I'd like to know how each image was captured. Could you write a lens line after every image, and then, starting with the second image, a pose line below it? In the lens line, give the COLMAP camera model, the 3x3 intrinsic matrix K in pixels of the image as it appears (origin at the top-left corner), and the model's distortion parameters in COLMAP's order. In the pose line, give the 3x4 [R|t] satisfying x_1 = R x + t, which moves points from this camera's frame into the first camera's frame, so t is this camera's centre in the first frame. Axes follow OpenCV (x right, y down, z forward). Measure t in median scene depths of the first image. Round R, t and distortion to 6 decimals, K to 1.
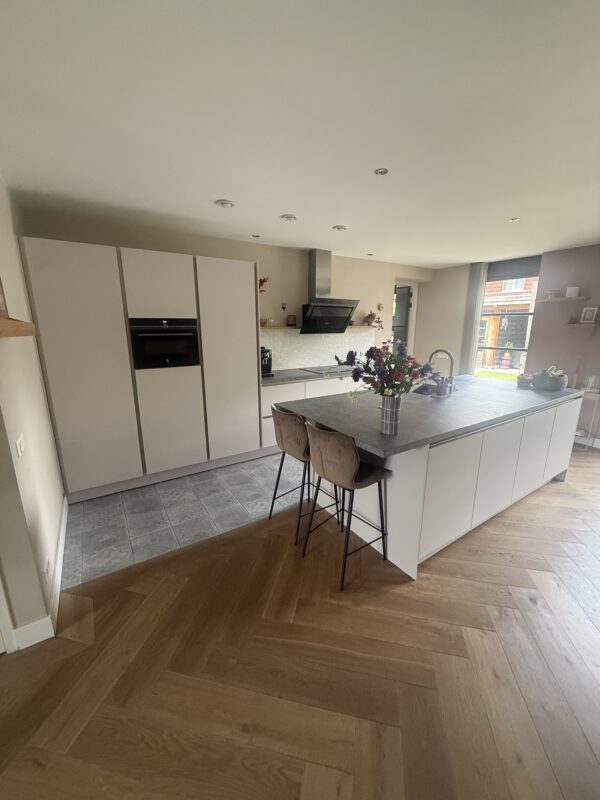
lens RADIAL K [[319.1, 0, 296.7], [0, 319.1, 400.3], [0, 0, 1]] dist [-0.001223, 0.000900]
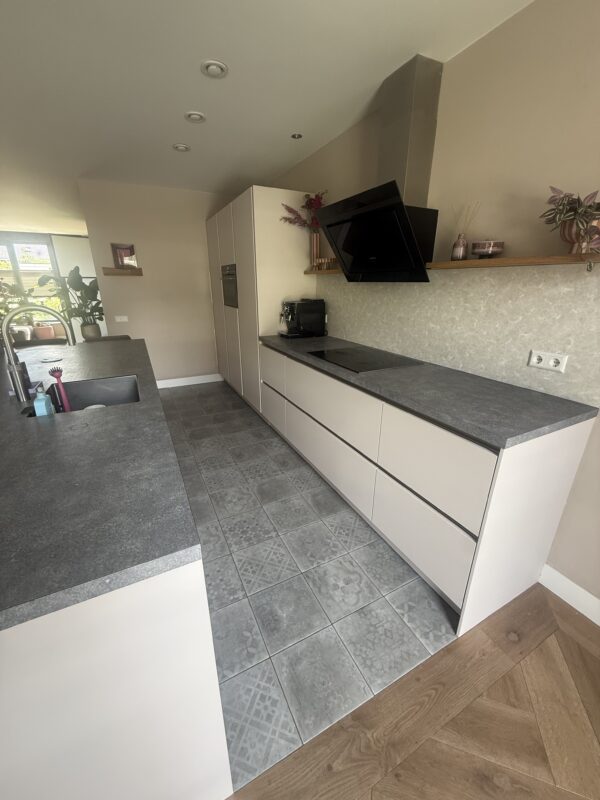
lens RADIAL K [[319.1, 0, 300.5], [0, 319.1, 397.2], [0, 0, 1]] dist [-0.001223, 0.000900]
pose [[-0.097461, 0.340704, -0.935106, 0.816424], [-0.227486, 0.907078, 0.354202, -0.270548], [0.968892, 0.247245, -0.010899, 1.292904]]
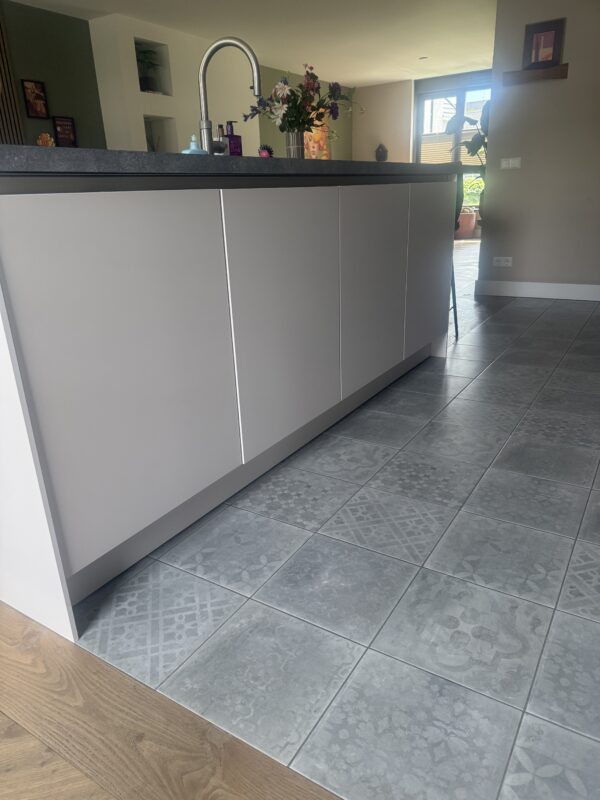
lens RADIAL K [[565.2, 0, 292.1], [0, 565.2, 400.6], [0, 0, 1]] dist [0.037378, -0.041399]
pose [[-0.904966, 0.189545, -0.380932, 0.653039], [-0.048270, 0.843777, 0.534519, -0.153630], [0.422737, 0.502109, -0.754440, 1.579911]]
